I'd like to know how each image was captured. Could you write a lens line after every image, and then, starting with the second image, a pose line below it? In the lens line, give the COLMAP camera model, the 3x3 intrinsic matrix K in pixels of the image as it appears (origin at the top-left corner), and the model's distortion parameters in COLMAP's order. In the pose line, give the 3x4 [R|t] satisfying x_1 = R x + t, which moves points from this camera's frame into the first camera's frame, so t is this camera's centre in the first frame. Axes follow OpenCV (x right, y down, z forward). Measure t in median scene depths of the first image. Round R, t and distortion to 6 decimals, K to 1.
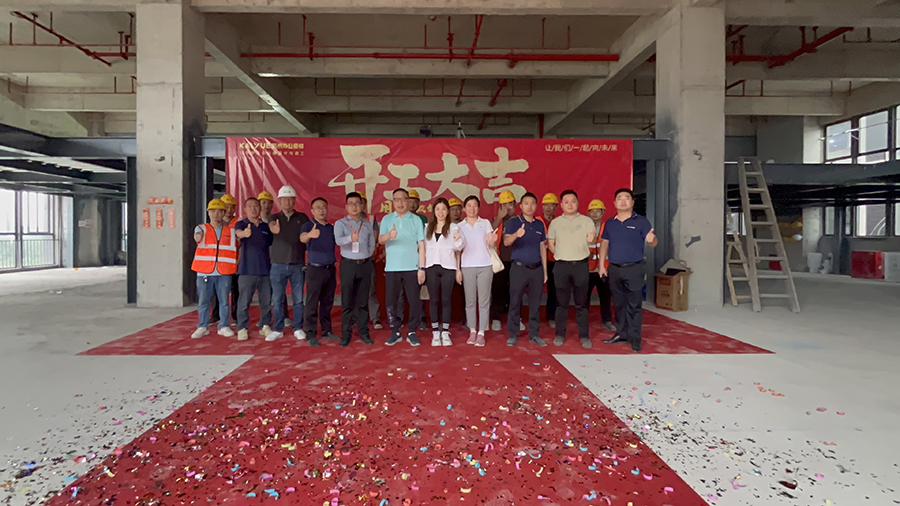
lens RADIAL K [[416.6, 0, 423.9], [0, 416.6, 239.0], [0, 0, 1]] dist [-0.000992, -0.000026]
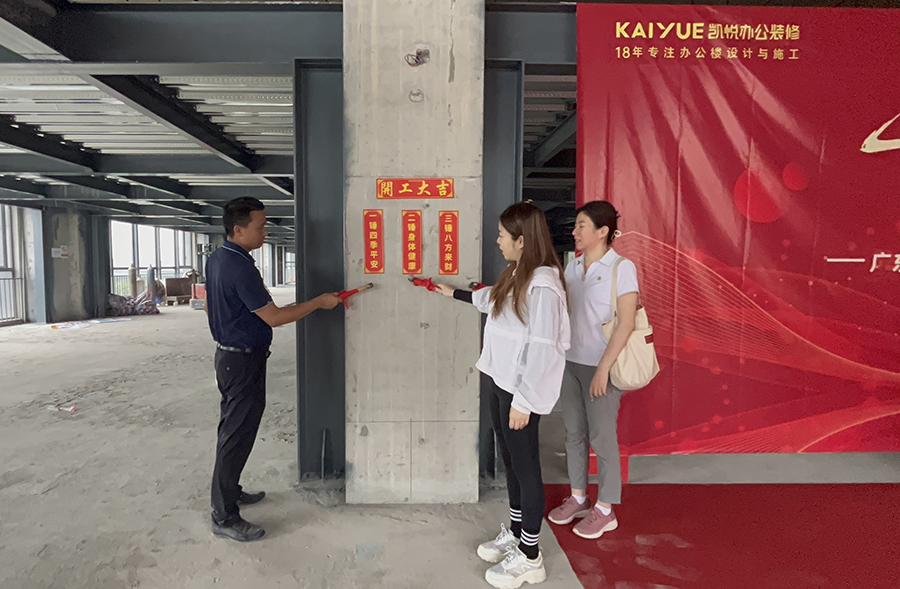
lens RADIAL K [[509.5, 0, 447.6], [0, 509.5, 298.2], [0, 0, 1]] dist [0.003129, 0.000009]
pose [[0.999999, 0.000912, 0.001371, -0.493891], [-0.000984, 0.998544, 0.053930, -0.021825], [-0.001320, -0.053931, 0.998544, 0.480715]]
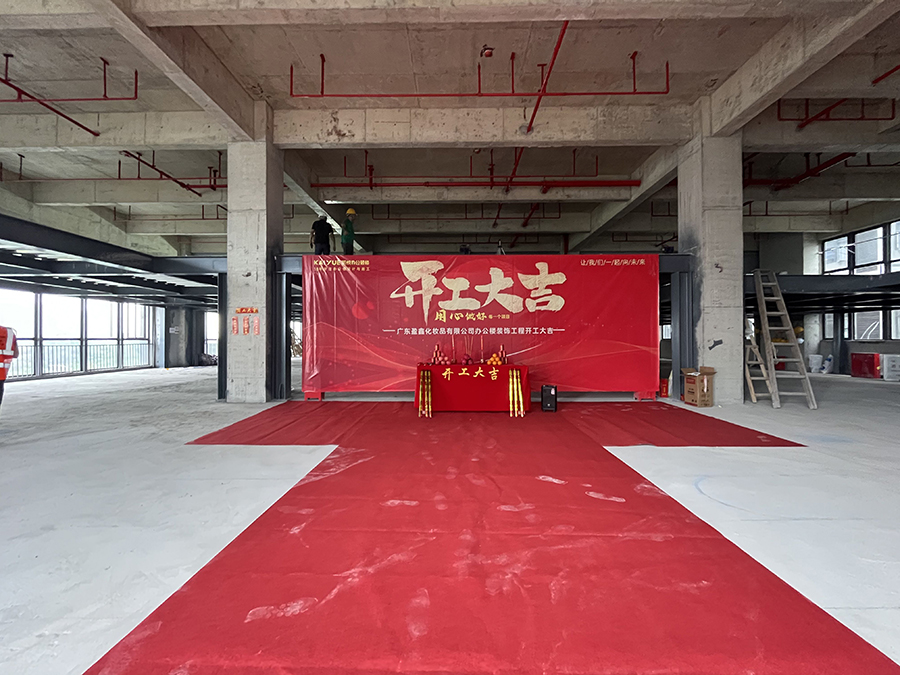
lens RADIAL K [[361.7, 0, 447.7], [0, 361.7, 338.1], [0, 0, 1]] dist [-0.000059, -0.000281]
pose [[0.999629, -0.002082, -0.027165, -0.037524], [0.001722, 0.999911, -0.013247, -0.000487], [0.027190, 0.013195, 0.999543, 0.006197]]
